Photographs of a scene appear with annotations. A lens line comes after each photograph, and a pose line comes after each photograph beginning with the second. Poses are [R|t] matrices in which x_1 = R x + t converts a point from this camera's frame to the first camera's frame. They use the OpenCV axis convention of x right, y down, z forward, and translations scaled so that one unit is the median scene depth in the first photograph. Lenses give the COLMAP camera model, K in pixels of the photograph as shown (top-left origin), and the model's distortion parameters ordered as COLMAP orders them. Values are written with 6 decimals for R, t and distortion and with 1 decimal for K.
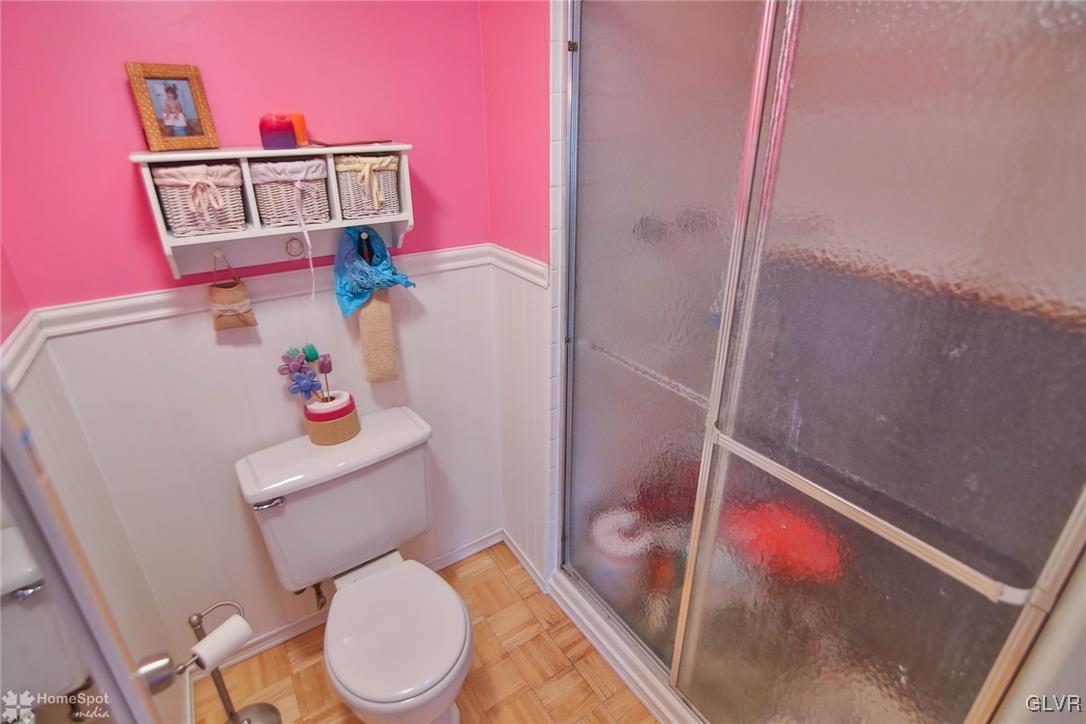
lens RADIAL K [[528.4, 0, 541.6], [0, 528.4, 356.3], [0, 0, 1]] dist [-0.020289, 0.000850]
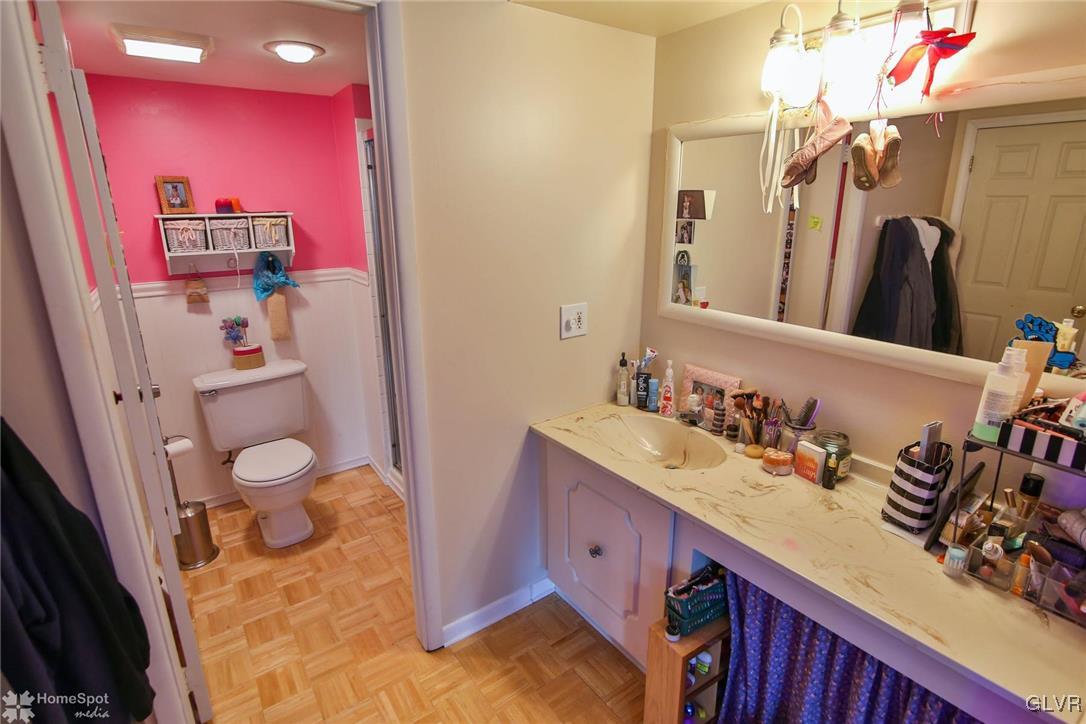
lens RADIAL K [[528.4, 0, 543.7], [0, 528.4, 359.9], [0, 0, 1]] dist [-0.020289, 0.000850]
pose [[0.999225, -0.011681, 0.037587, 0.609238], [0.016858, 0.989934, -0.140522, 0.441119], [-0.035567, 0.141047, 0.989364, -0.917375]]
